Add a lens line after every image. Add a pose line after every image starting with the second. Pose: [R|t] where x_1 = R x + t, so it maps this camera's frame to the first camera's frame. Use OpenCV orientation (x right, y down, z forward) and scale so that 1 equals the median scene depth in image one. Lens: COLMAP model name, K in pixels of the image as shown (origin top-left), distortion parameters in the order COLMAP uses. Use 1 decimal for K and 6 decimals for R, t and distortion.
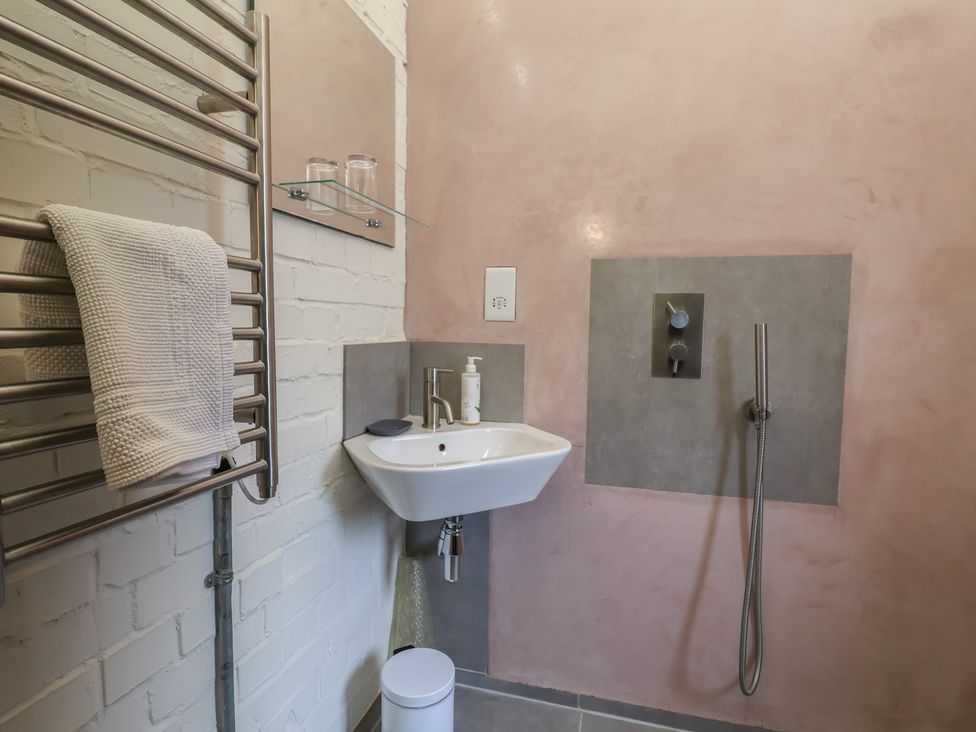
lens RADIAL K [[524.0, 0, 487.5], [0, 524.0, 363.2], [0, 0, 1]] dist [-0.012579, -0.001124]
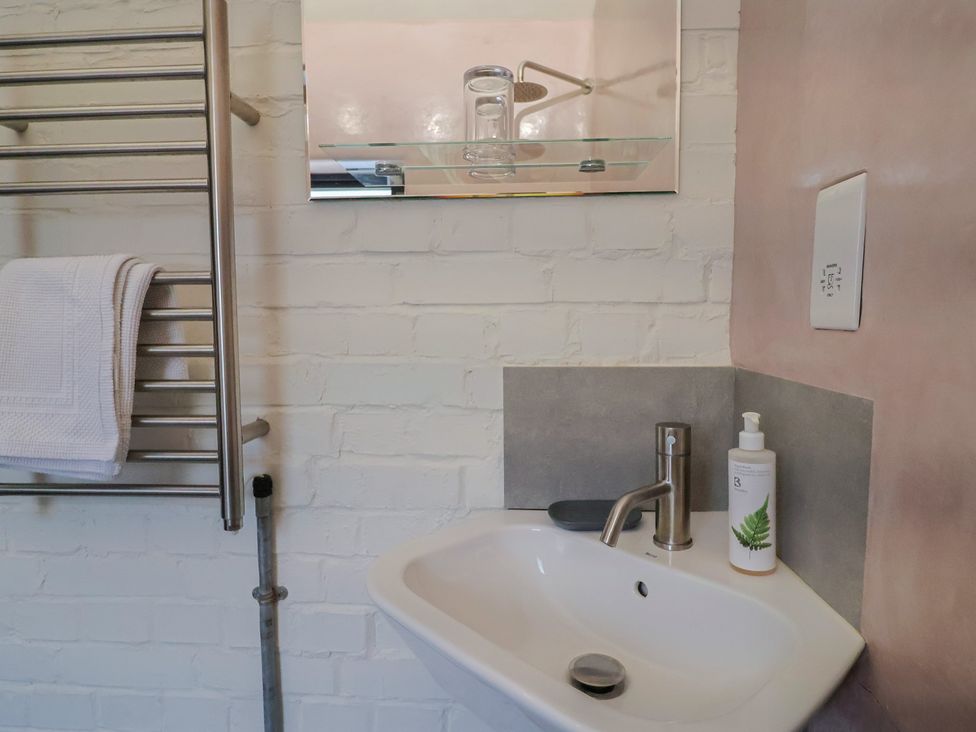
lens RADIAL K [[578.9, 0, 487.7], [0, 578.9, 363.8], [0, 0, 1]] dist [0.000410, -0.014906]
pose [[0.223419, 0.066356, -0.972461, 0.415645], [-0.058395, 0.996799, 0.054601, -0.073974], [0.972972, 0.044588, 0.226579, 0.772839]]
